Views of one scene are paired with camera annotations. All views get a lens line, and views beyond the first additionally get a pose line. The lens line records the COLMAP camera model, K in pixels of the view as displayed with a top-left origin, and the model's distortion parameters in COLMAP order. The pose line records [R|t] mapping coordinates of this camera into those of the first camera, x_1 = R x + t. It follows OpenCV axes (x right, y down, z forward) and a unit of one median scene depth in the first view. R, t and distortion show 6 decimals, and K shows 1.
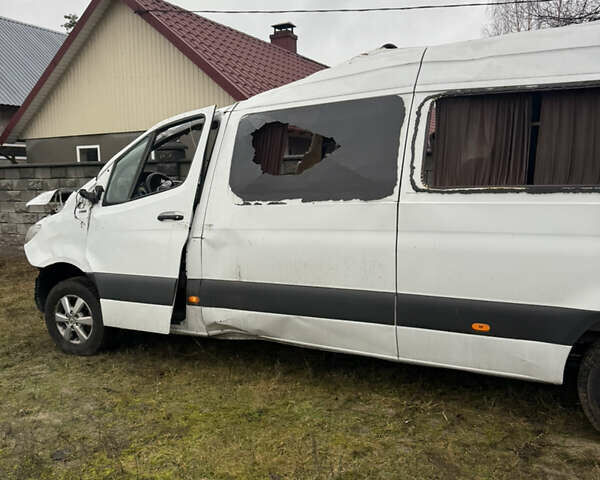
lens RADIAL K [[568.8, 0, 279.1], [0, 568.8, 227.5], [0, 0, 1]] dist [0.032977, 0.000000]
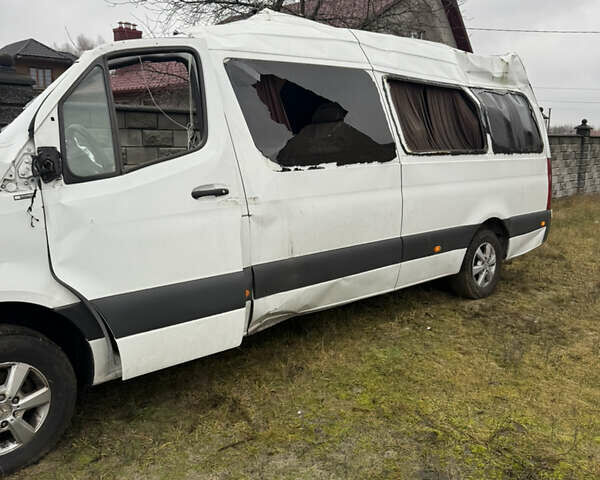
lens RADIAL K [[568.8, 0, 309.2], [0, 568.8, 238.4], [0, 0, 1]] dist [0.032977, 0.000000]
pose [[0.311118, -0.145594, 0.939153, -1.021565], [0.060275, 0.989229, 0.133390, -0.059581], [-0.948458, 0.015107, 0.316543, 0.795806]]
